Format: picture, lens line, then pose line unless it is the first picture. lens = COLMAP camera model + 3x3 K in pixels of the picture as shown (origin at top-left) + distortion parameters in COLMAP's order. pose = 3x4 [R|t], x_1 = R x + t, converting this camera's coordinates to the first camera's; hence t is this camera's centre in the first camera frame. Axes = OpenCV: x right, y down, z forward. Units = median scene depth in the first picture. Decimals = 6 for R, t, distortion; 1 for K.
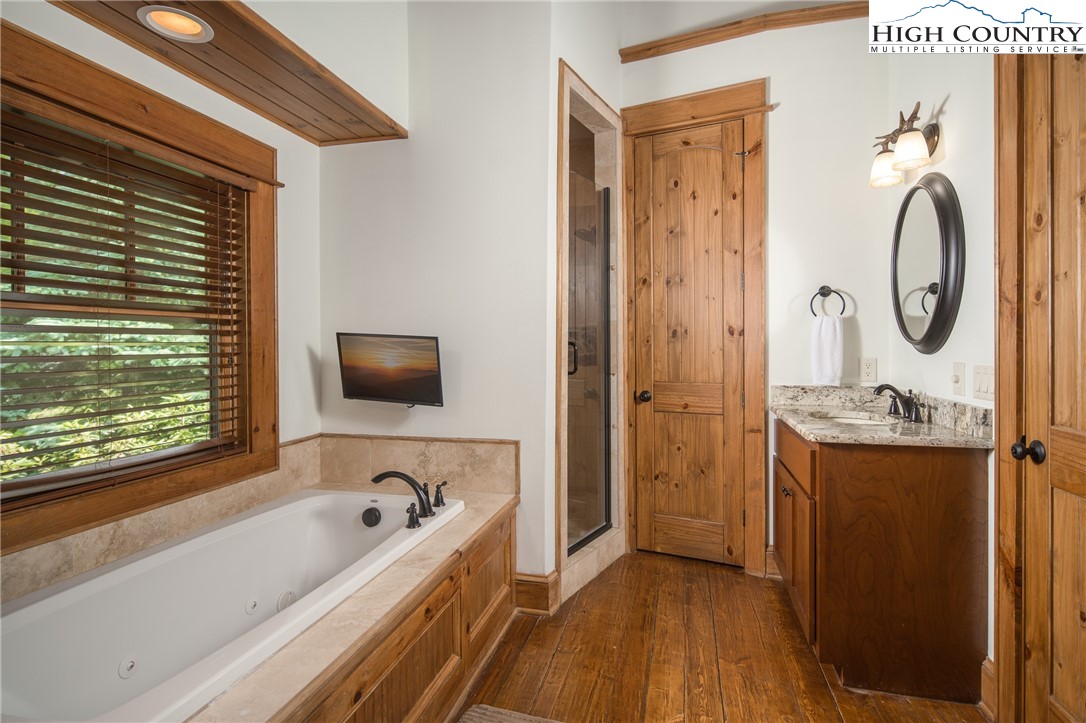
lens RADIAL K [[525.3, 0, 543.6], [0, 525.3, 351.1], [0, 0, 1]] dist [-0.002692, -0.001709]
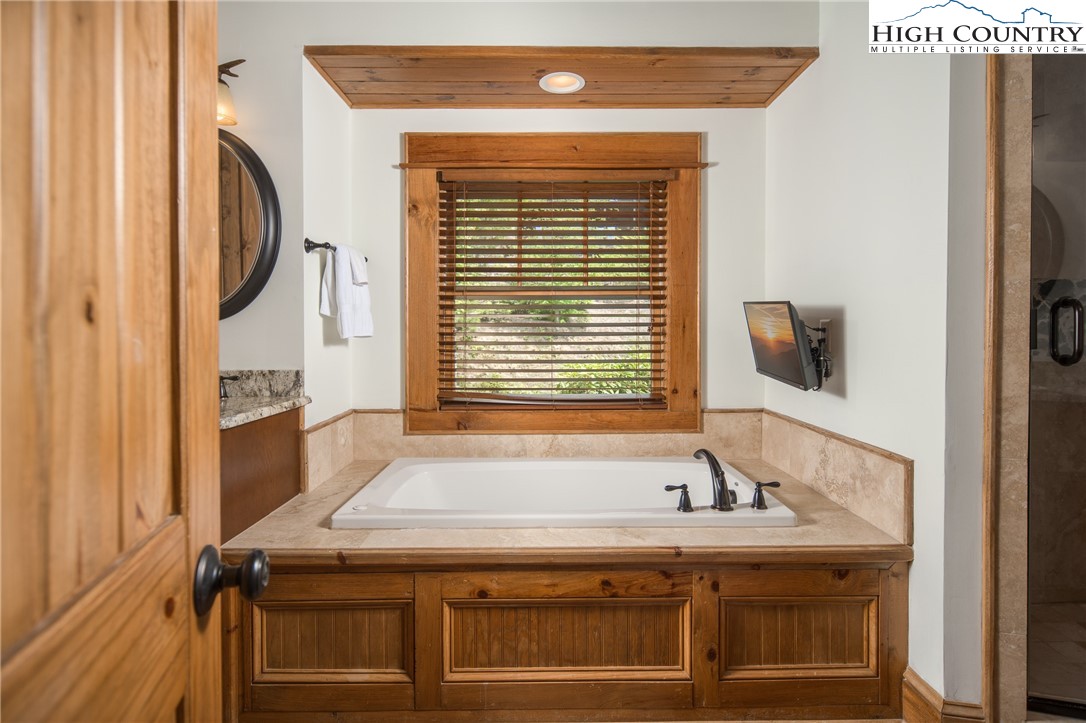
lens RADIAL K [[525.3, 0, 546.3], [0, 525.3, 337.7], [0, 0, 1]] dist [-0.002692, -0.001709]
pose [[0.266225, 0.017658, -0.963749, 0.445501], [-0.010444, 0.999826, 0.015435, 0.018959], [0.963854, 0.005956, 0.266364, 0.416051]]
